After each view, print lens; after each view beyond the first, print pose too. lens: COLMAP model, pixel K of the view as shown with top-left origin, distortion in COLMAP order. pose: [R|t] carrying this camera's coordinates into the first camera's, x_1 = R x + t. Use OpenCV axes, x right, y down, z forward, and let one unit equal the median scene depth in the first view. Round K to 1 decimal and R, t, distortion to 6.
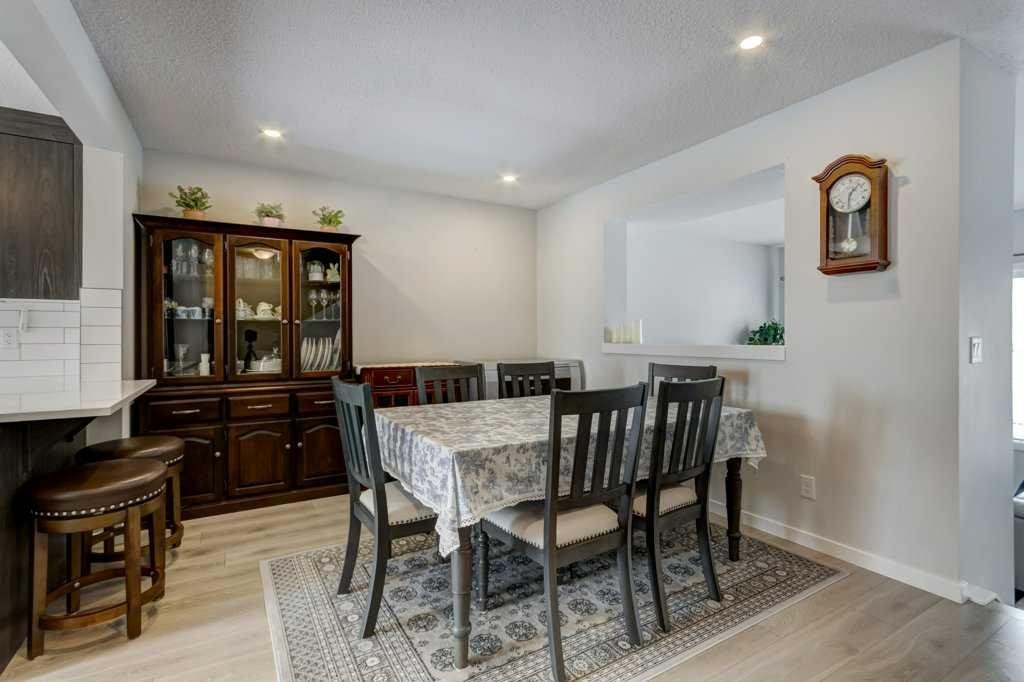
lens RADIAL K [[475.9, 0, 516.5], [0, 475.9, 347.3], [0, 0, 1]] dist [0.002154, -0.000080]
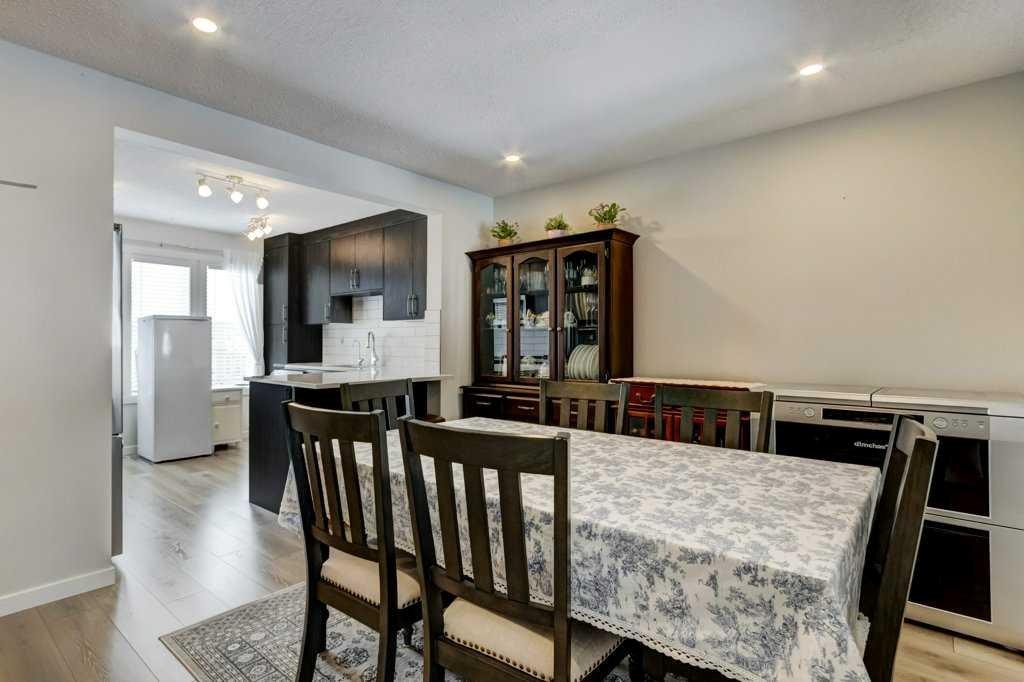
lens RADIAL K [[475.9, 0, 516.5], [0, 475.9, 347.3], [0, 0, 1]] dist [0.002154, -0.000080]
pose [[0.305767, -0.000154, -0.952106, 0.452296], [-0.033660, 0.999373, -0.010971, -0.000276], [0.951511, 0.035402, 0.305570, 0.609887]]
